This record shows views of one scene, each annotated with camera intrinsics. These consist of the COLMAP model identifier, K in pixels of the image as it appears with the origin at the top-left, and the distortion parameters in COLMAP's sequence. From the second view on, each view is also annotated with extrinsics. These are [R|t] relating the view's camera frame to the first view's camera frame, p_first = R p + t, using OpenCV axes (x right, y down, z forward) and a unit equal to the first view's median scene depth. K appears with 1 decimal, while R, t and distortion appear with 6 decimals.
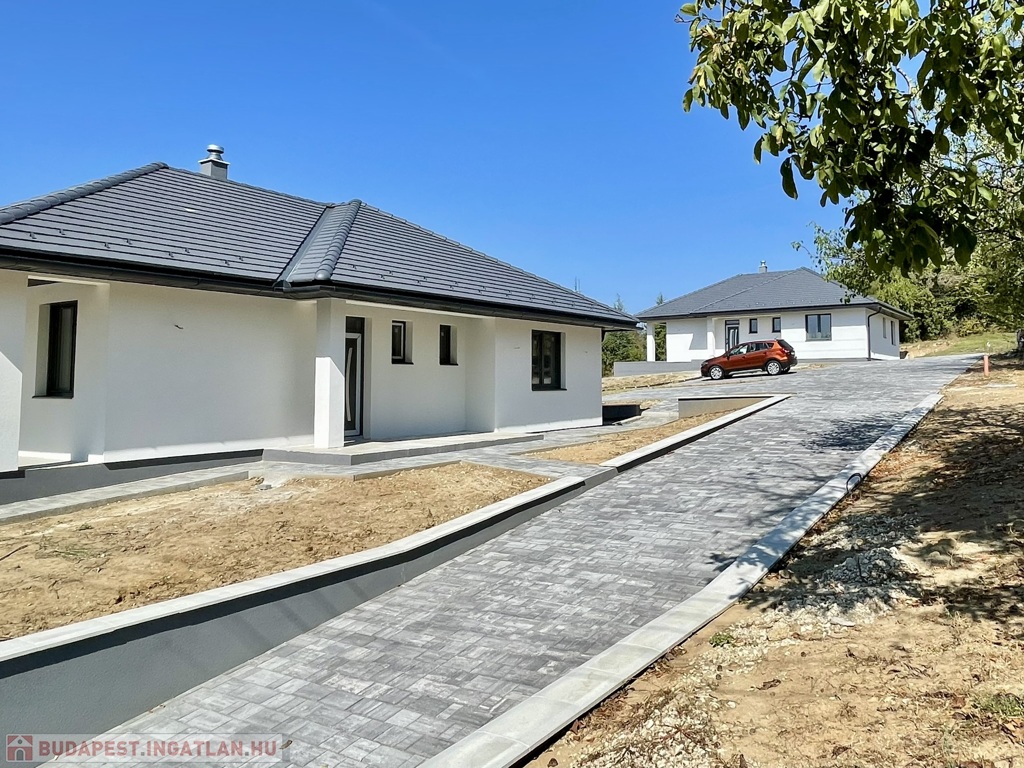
lens RADIAL K [[764.9, 0, 618.7], [0, 764.9, 328.2], [0, 0, 1]] dist [0.023680, -0.019267]
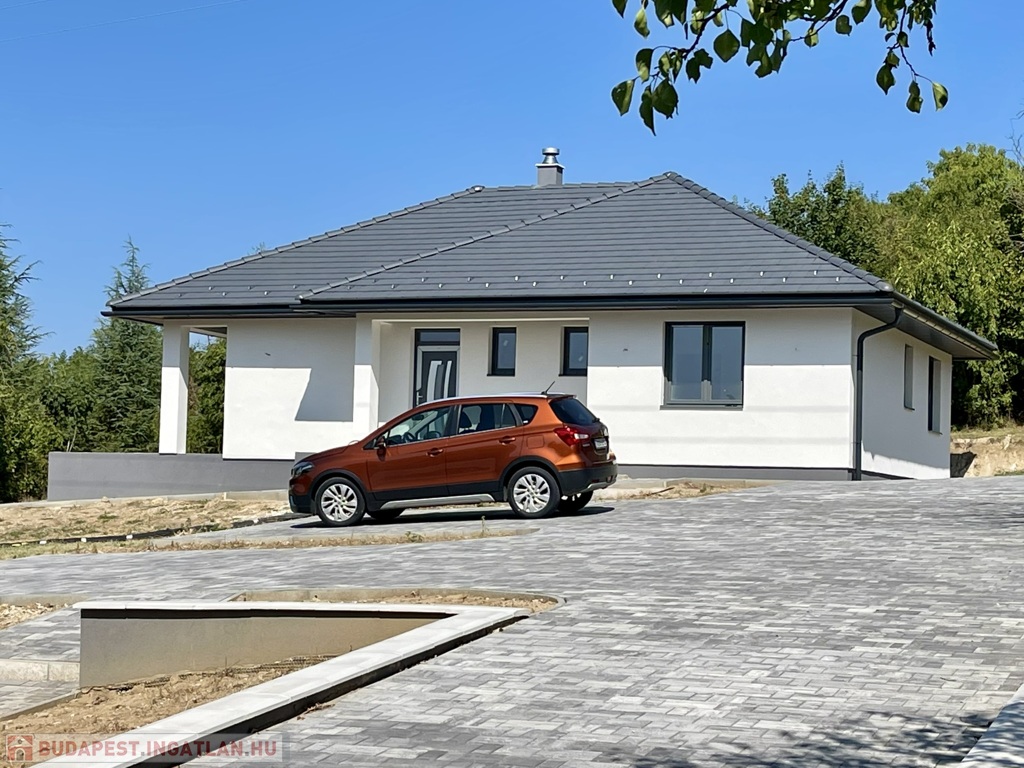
lens RADIAL K [[2094.7, 0, 514.5], [0, 2094.7, 380.0], [0, 0, 1]] dist [0.119051, 0.000000]
pose [[0.988338, 0.044749, 0.145553, 0.076476], [-0.045780, 0.998945, 0.003743, 0.006681], [-0.145231, -0.010363, 0.989343, 0.211322]]
